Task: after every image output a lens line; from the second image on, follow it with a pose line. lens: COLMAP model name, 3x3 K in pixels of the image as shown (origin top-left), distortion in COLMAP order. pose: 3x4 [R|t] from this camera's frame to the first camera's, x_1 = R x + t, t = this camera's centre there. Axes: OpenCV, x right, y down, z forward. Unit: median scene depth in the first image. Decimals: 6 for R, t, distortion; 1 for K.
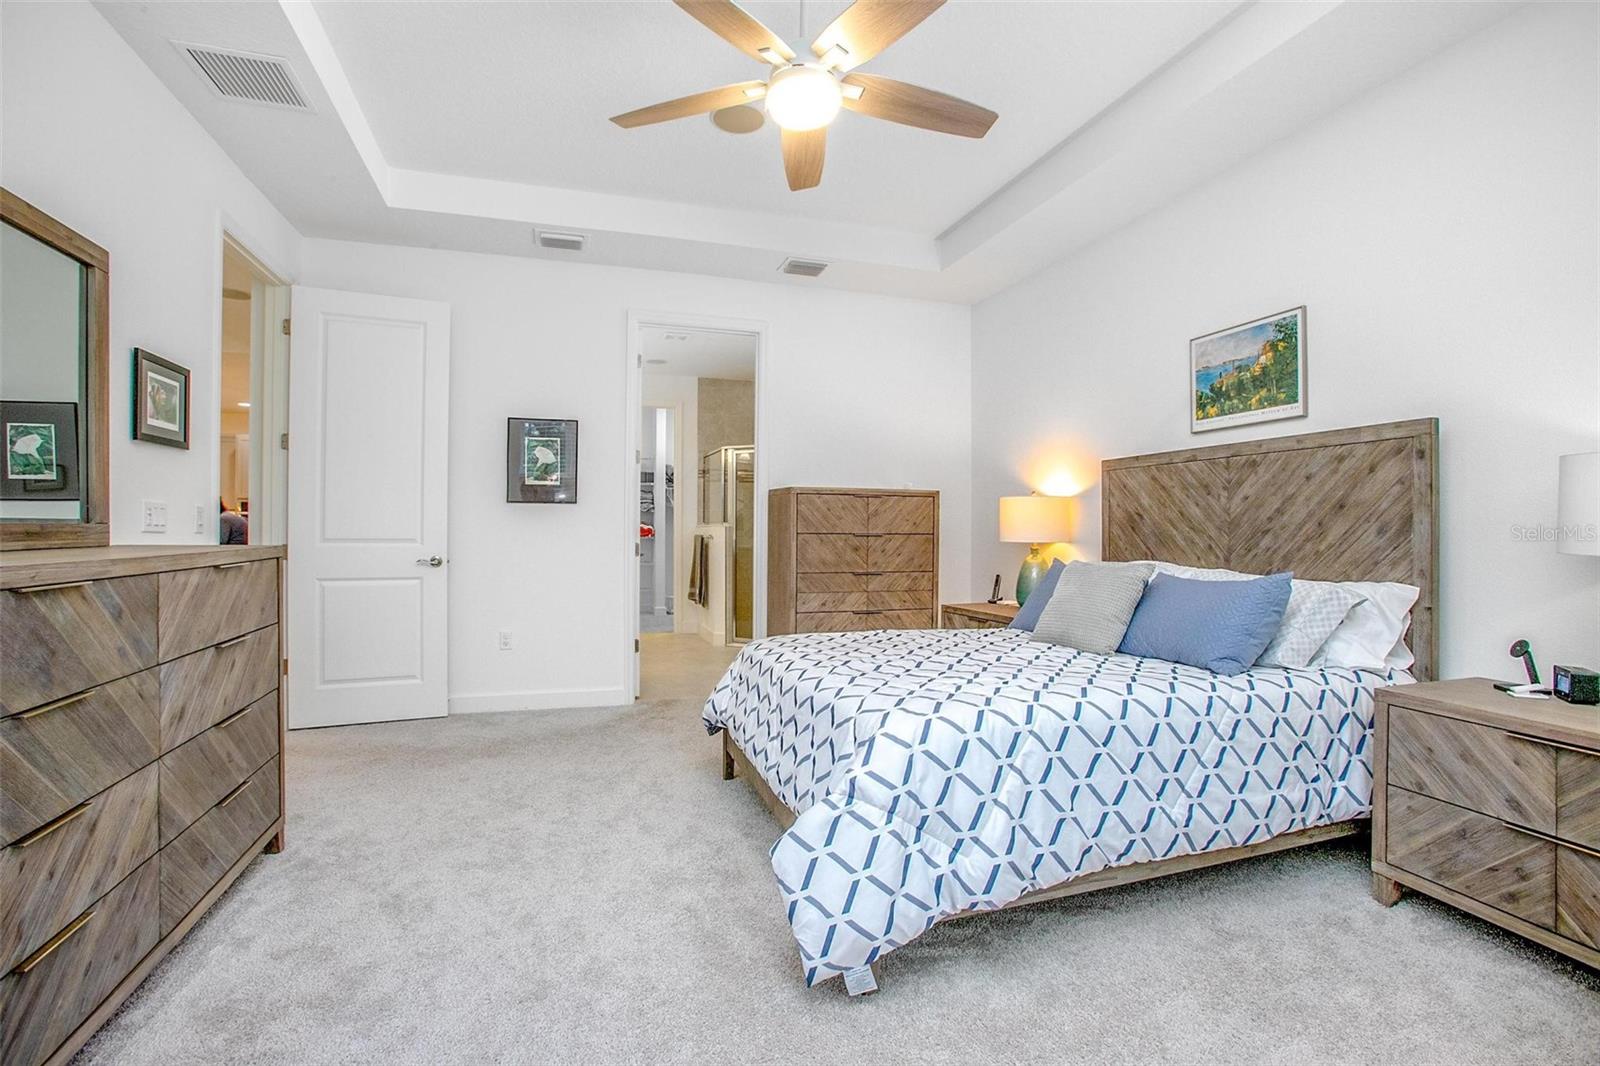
lens RADIAL K [[728.2, 0, 794.4], [0, 728.2, 528.5], [0, 0, 1]] dist [-0.082709, 0.034525]
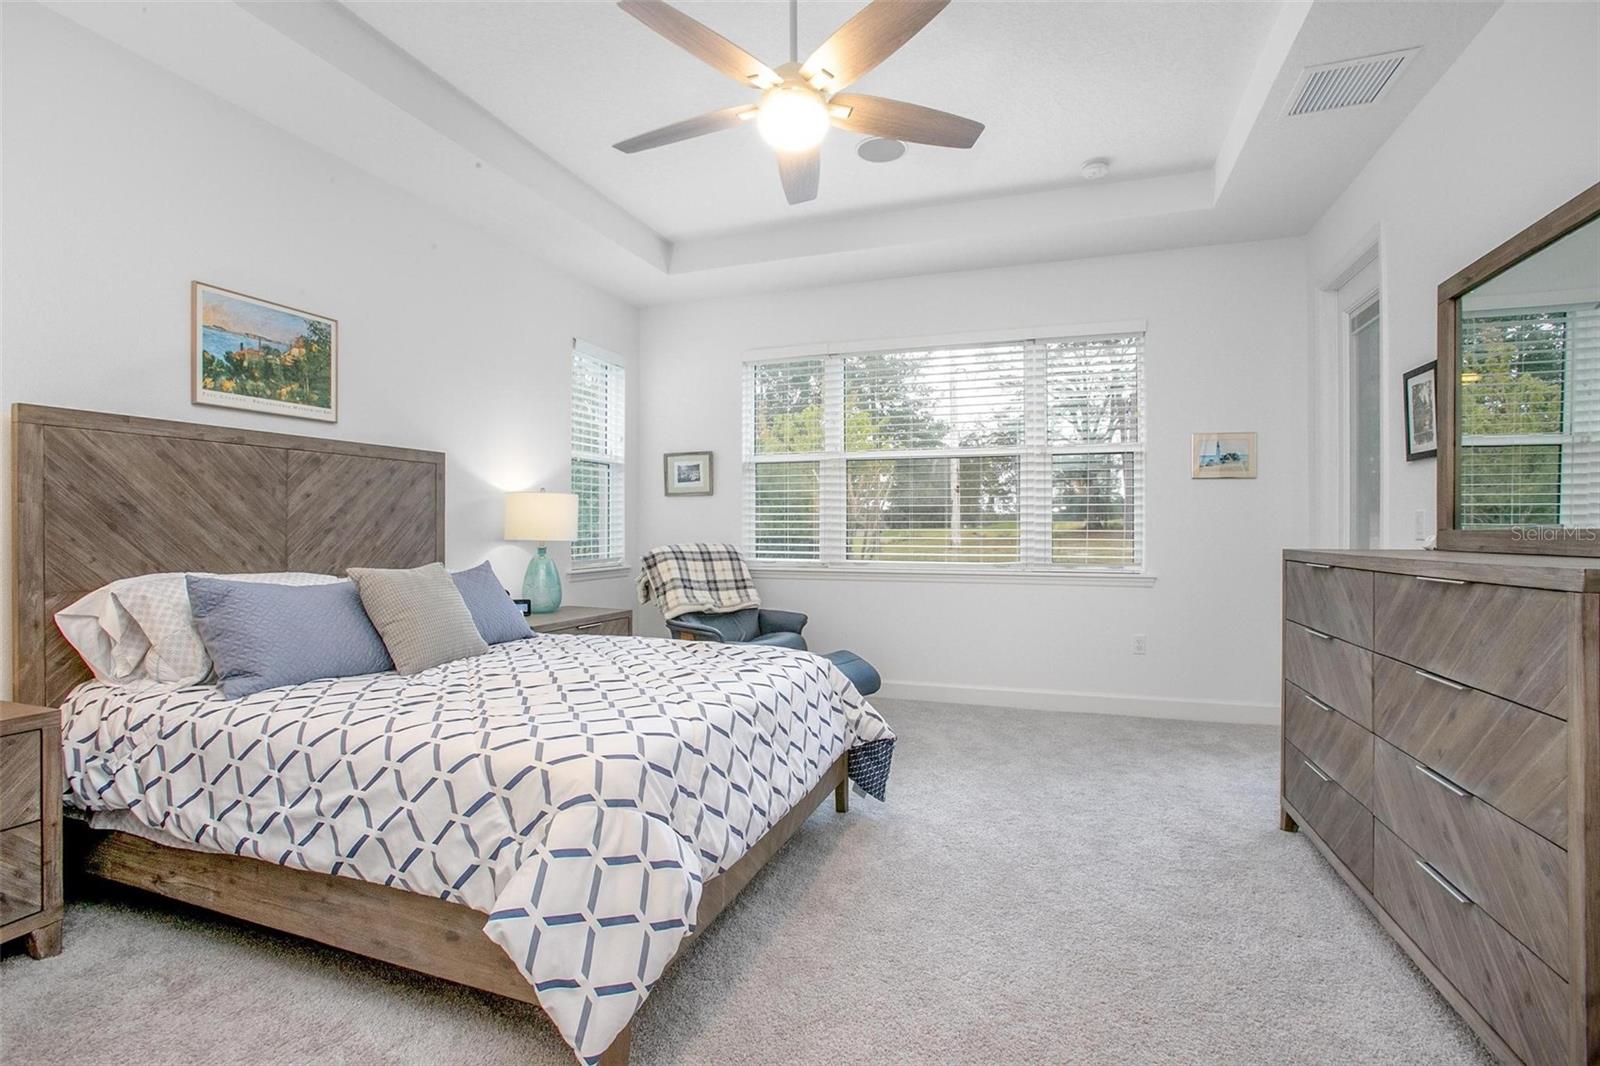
lens RADIAL K [[728.2, 0, 794.4], [0, 728.2, 528.5], [0, 0, 1]] dist [-0.082709, 0.034525]
pose [[-0.788718, -0.005264, 0.614733, -0.474549], [-0.006969, 0.999976, -0.000378, -0.002598], [-0.614716, -0.004582, -0.788735, 1.358998]]
